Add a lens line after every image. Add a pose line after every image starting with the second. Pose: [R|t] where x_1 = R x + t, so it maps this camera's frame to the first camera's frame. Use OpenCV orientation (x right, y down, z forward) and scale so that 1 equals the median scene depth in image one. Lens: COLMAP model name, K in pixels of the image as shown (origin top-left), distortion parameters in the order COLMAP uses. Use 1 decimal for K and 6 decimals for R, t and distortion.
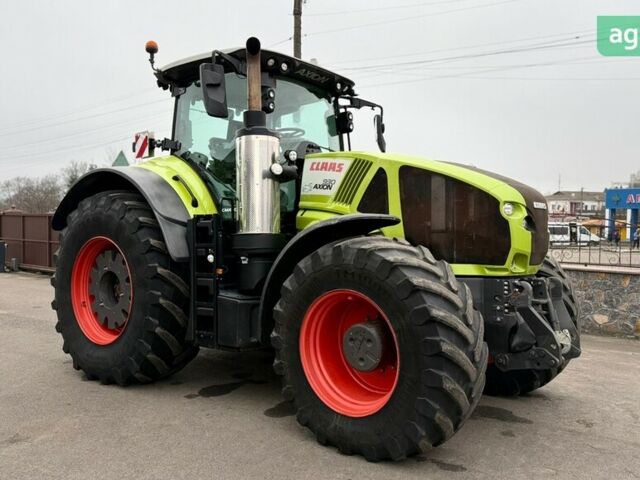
lens RADIAL K [[601.3, 0, 329.7], [0, 601.3, 246.0], [0, 0, 1]] dist [0.023024, 0.000000]
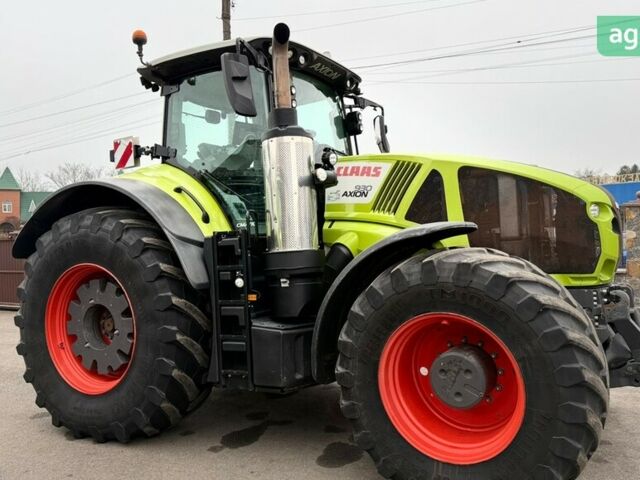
lens RADIAL K [[601.3, 0, 321.7], [0, 601.3, 237.7], [0, 0, 1]] dist [0.023024, 0.000000]
pose [[0.987294, -0.043974, 0.152697, -0.206235], [0.048625, 0.998456, -0.026859, -0.014062], [-0.151280, 0.033943, 0.987908, 0.145463]]
